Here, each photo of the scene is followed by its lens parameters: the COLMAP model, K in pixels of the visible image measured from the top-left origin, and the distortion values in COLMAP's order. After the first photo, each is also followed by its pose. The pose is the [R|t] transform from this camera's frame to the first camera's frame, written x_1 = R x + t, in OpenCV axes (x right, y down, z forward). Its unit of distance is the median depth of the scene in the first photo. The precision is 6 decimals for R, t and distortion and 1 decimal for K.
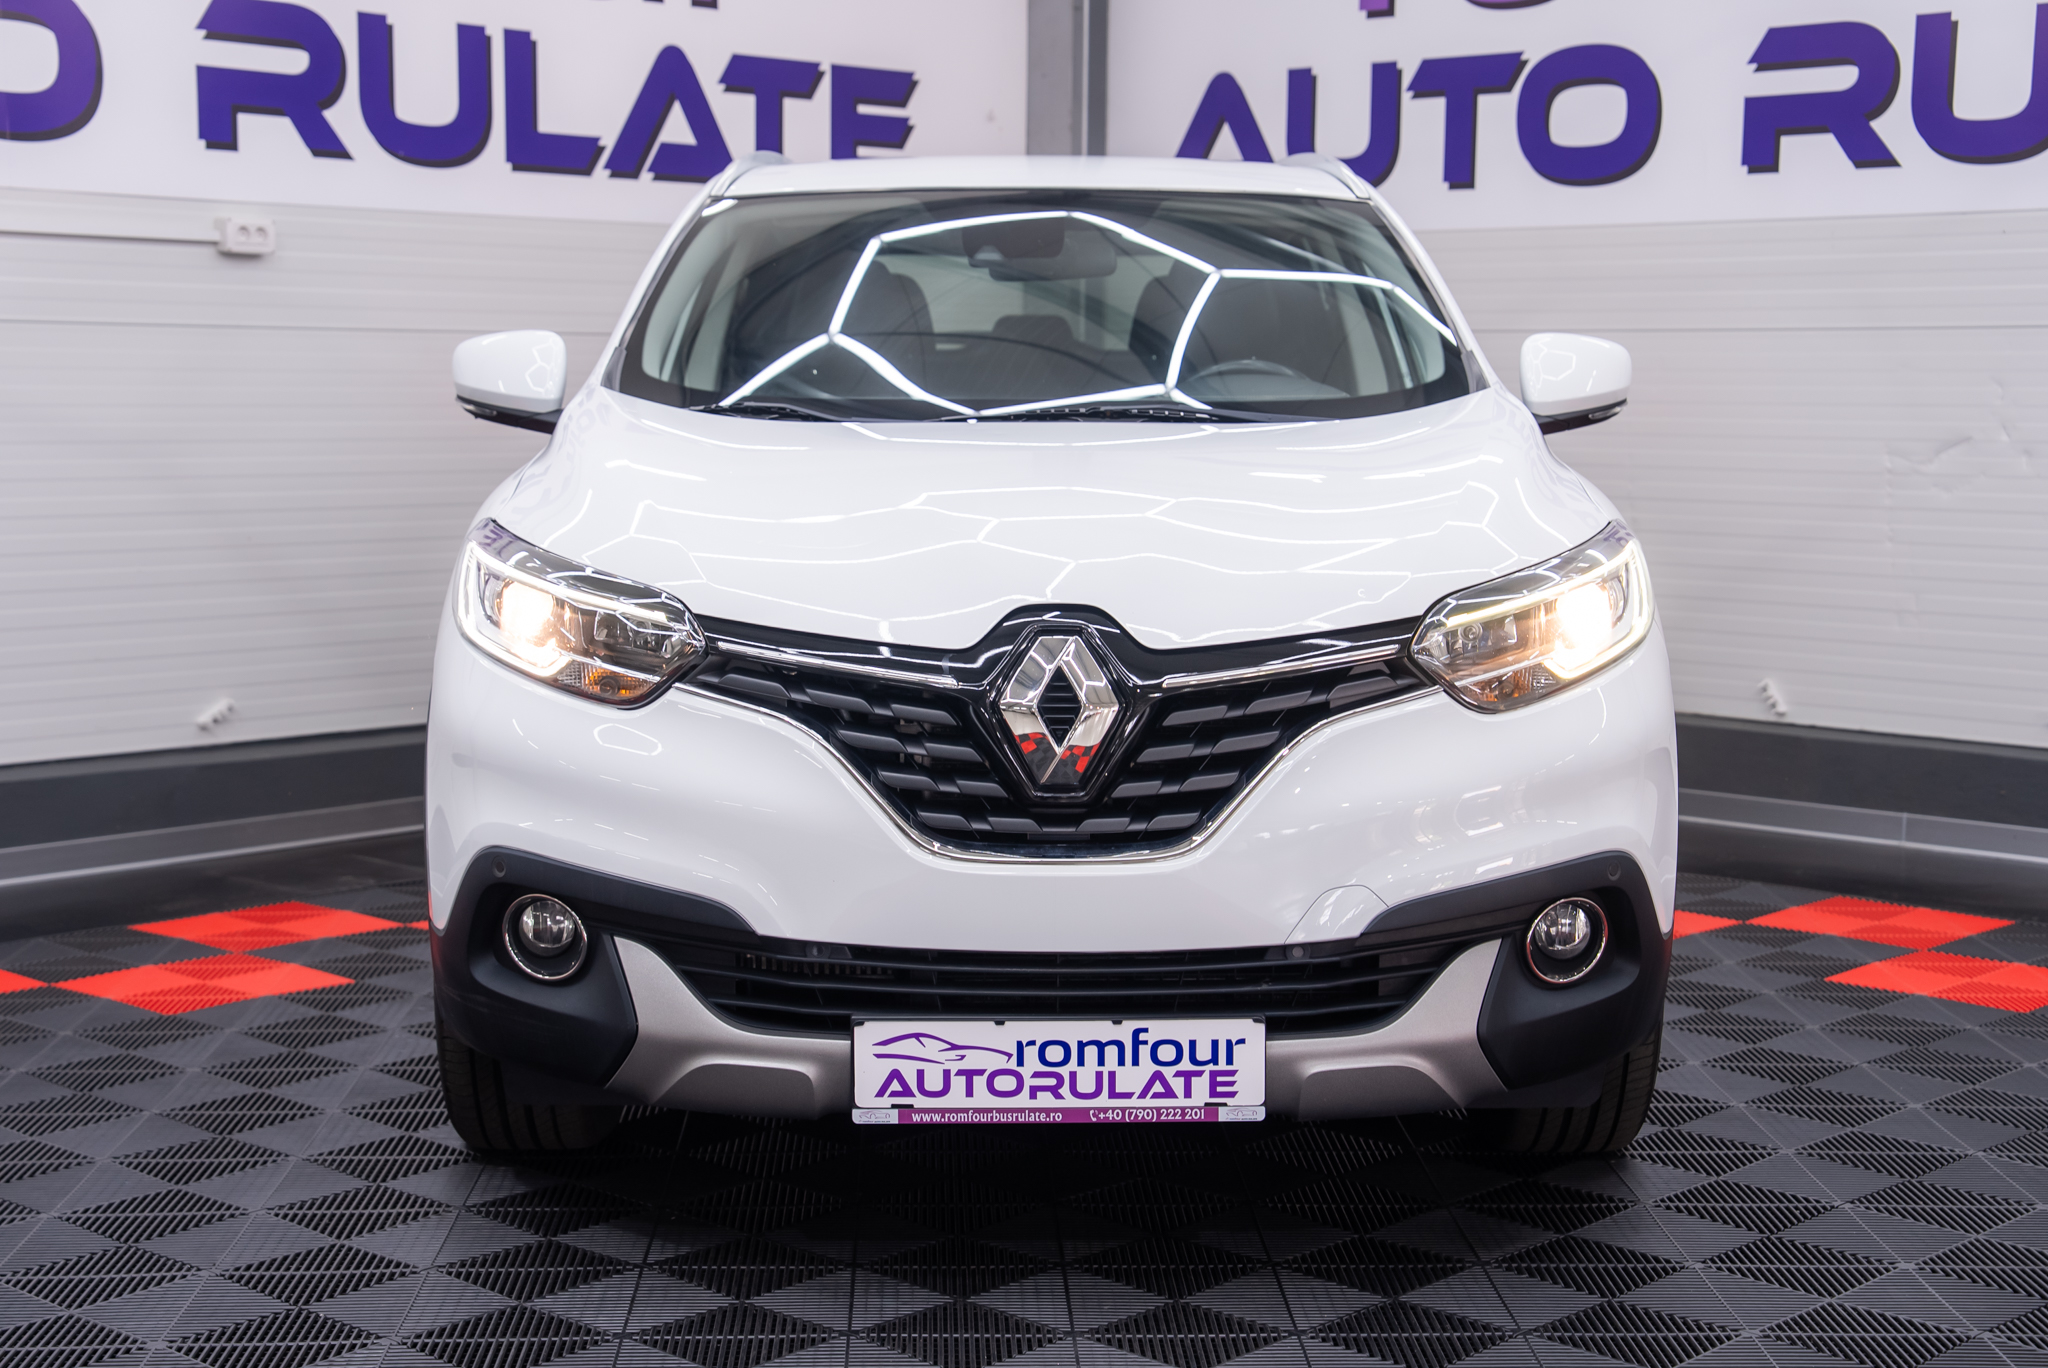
lens RADIAL K [[3120.6, 0, 1024.0], [0, 3120.6, 684.0], [0, 0, 1]] dist [0.189747, 0.016170]
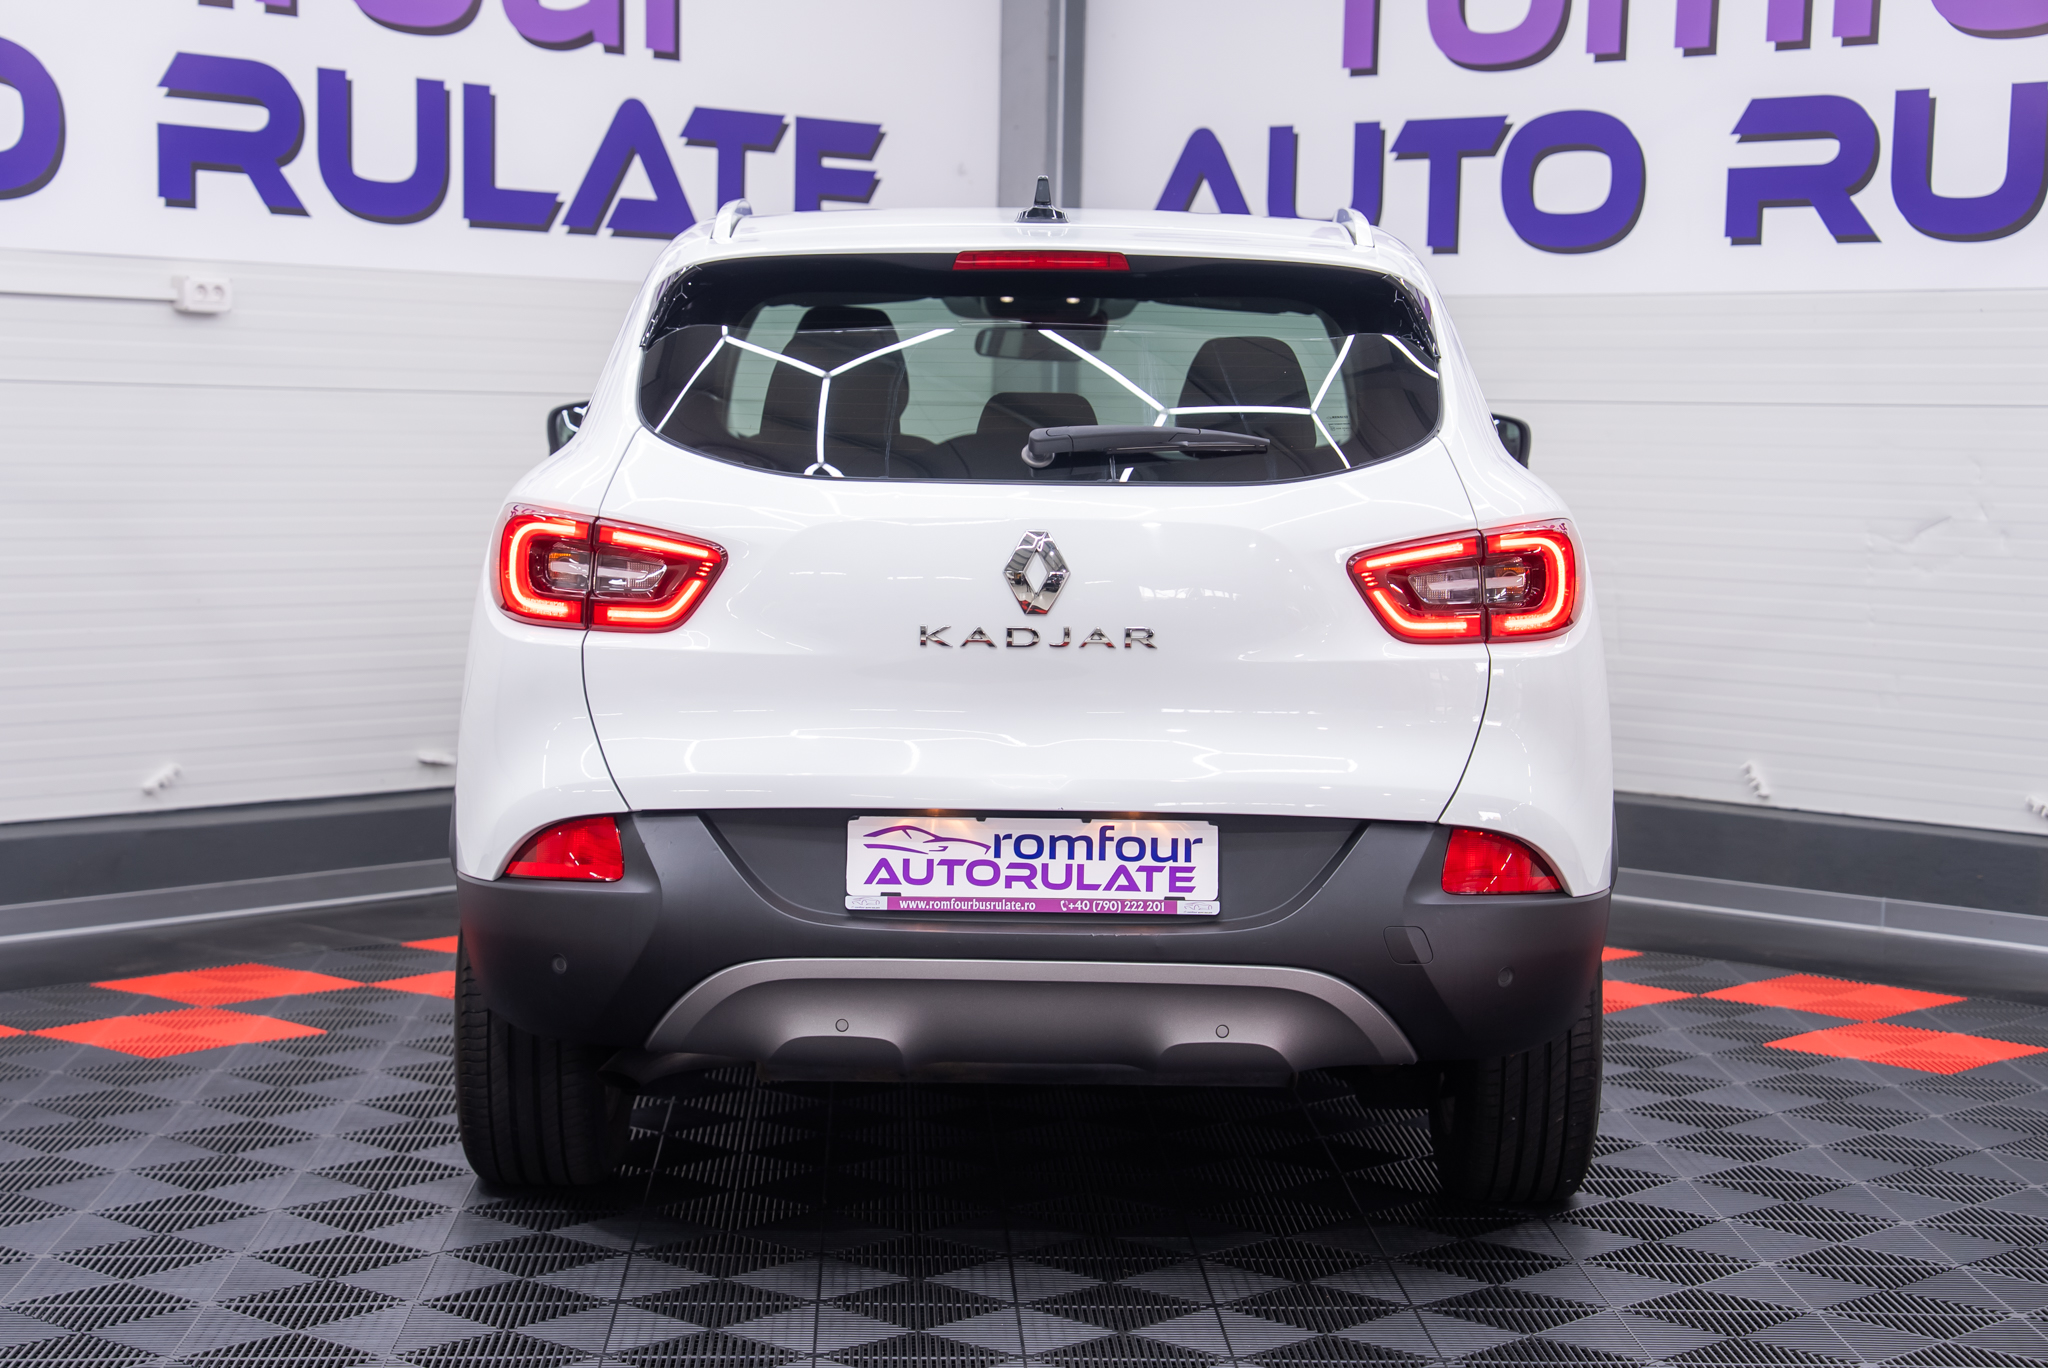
lens RADIAL K [[3797.1, 0, 1024.0], [0, 3797.1, 684.0], [0, 0, 1]] dist [0.269289, 0.072570]
pose [[0.999930, 0.010211, 0.005949, 0.004000], [-0.010034, 0.999524, -0.029180, 0.011966], [-0.006244, 0.029118, 0.999556, -0.191055]]
